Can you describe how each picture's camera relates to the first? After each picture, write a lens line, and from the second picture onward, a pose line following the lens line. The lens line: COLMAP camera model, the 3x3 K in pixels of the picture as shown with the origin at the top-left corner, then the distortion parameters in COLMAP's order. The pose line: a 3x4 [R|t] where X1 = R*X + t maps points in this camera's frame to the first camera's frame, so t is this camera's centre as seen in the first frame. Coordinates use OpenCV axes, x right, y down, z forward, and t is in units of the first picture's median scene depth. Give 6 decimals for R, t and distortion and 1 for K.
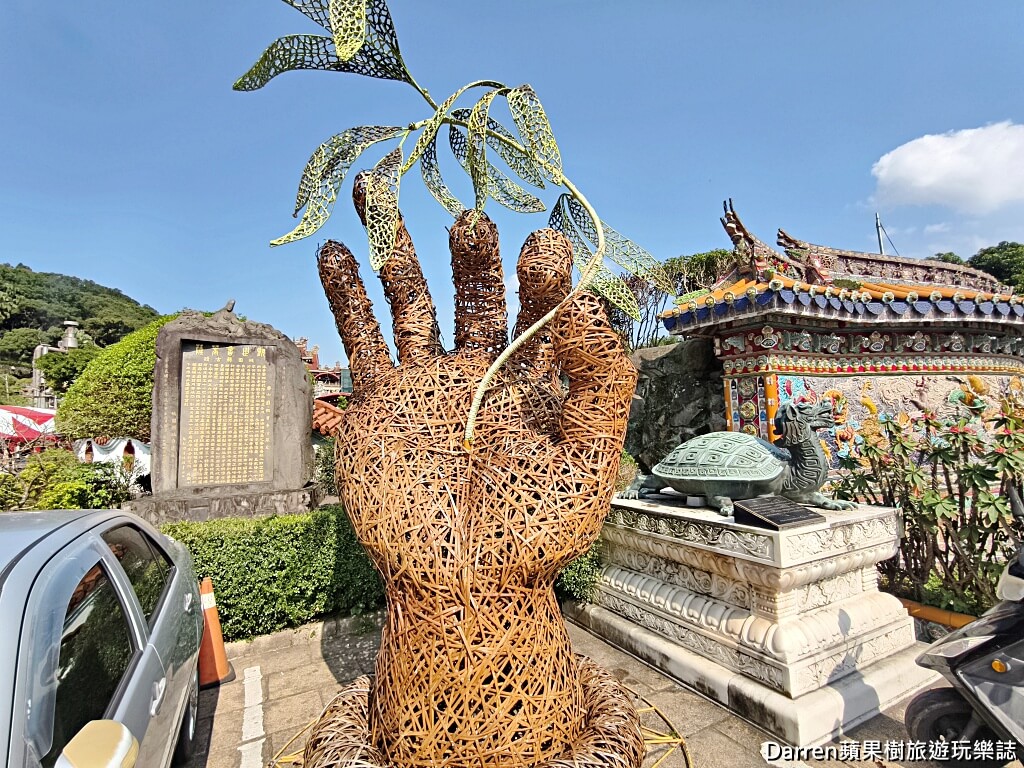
lens RADIAL K [[516.9, 0, 512.0], [0, 516.9, 384.0], [0, 0, 1]] dist [-0.003015, -0.000645]
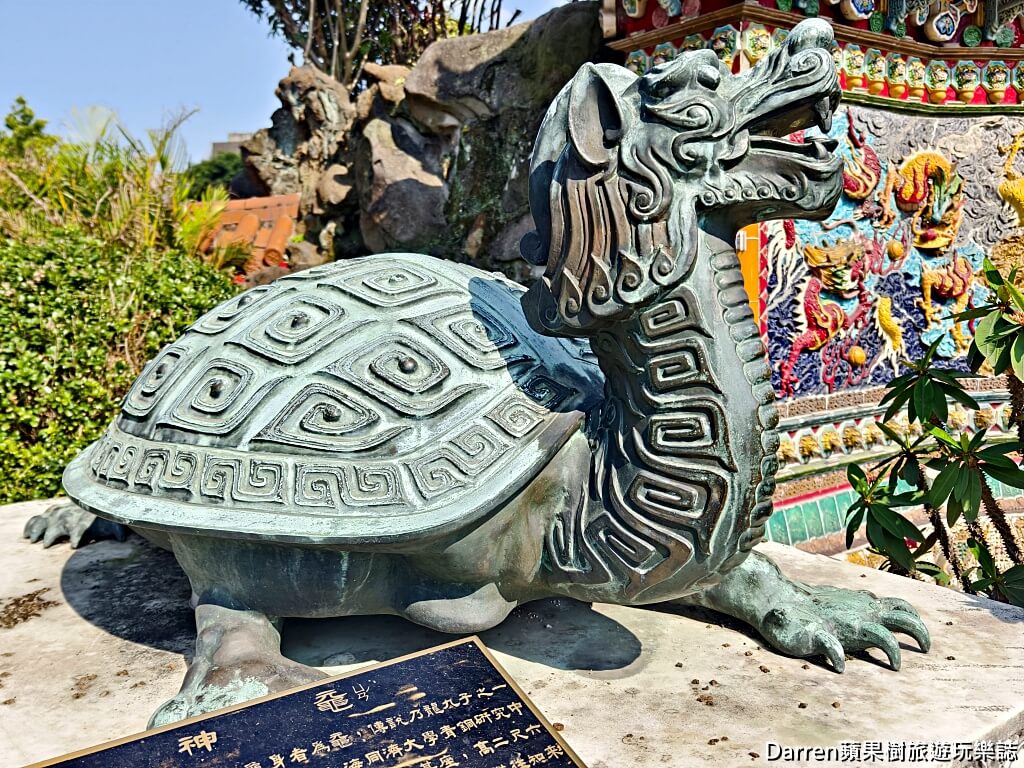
lens RADIAL K [[944.4, 0, 553.7], [0, 944.4, 384.0], [0, 0, 1]] dist [0.142556, -0.188900]
pose [[0.985600, -0.012703, 0.168615, 0.209824], [-0.020111, 0.981290, 0.191483, 0.035210], [-0.167893, -0.192116, 0.966904, 0.308706]]
